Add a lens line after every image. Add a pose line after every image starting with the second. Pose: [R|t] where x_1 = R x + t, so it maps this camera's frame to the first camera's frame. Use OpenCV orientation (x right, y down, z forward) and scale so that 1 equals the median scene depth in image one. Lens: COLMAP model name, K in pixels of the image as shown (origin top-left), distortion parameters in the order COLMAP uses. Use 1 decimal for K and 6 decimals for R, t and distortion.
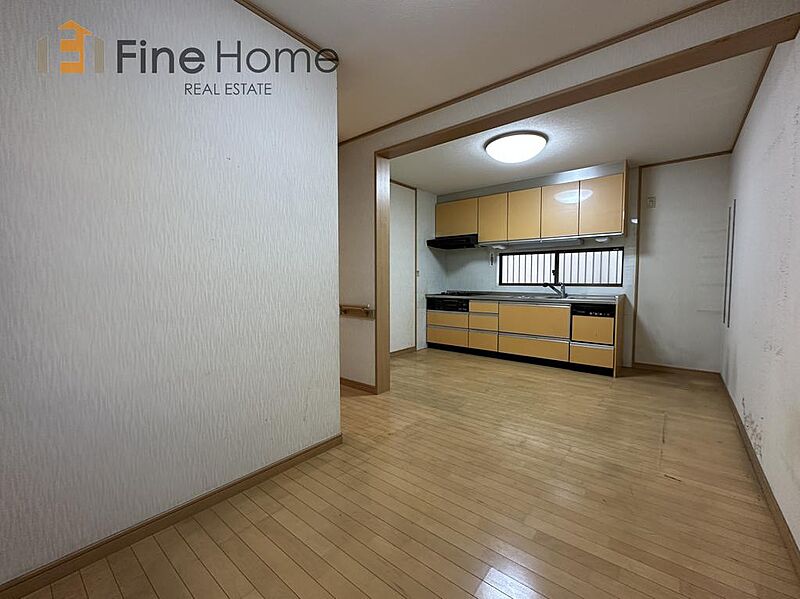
lens RADIAL K [[341.0, 0, 400.3], [0, 341.0, 296.6], [0, 0, 1]] dist [0.000117, -0.000001]
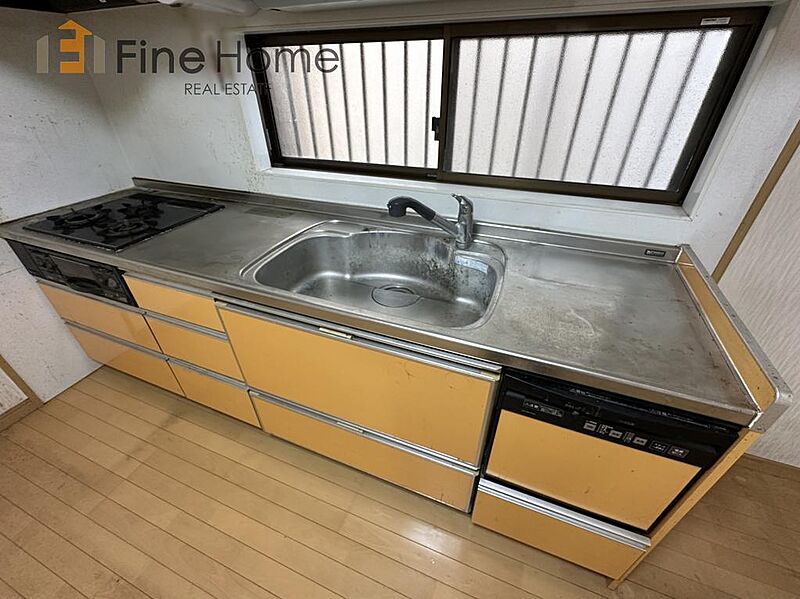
lens RADIAL K [[341.0, 0, 400.2], [0, 341.0, 300.7], [0, 0, 1]] dist [0.000490, 0.000023]
pose [[0.953436, -0.172286, 0.247542, 0.331665], [0.021854, 0.858086, 0.513041, -0.092561], [-0.300802, -0.483742, 0.821895, 0.720270]]
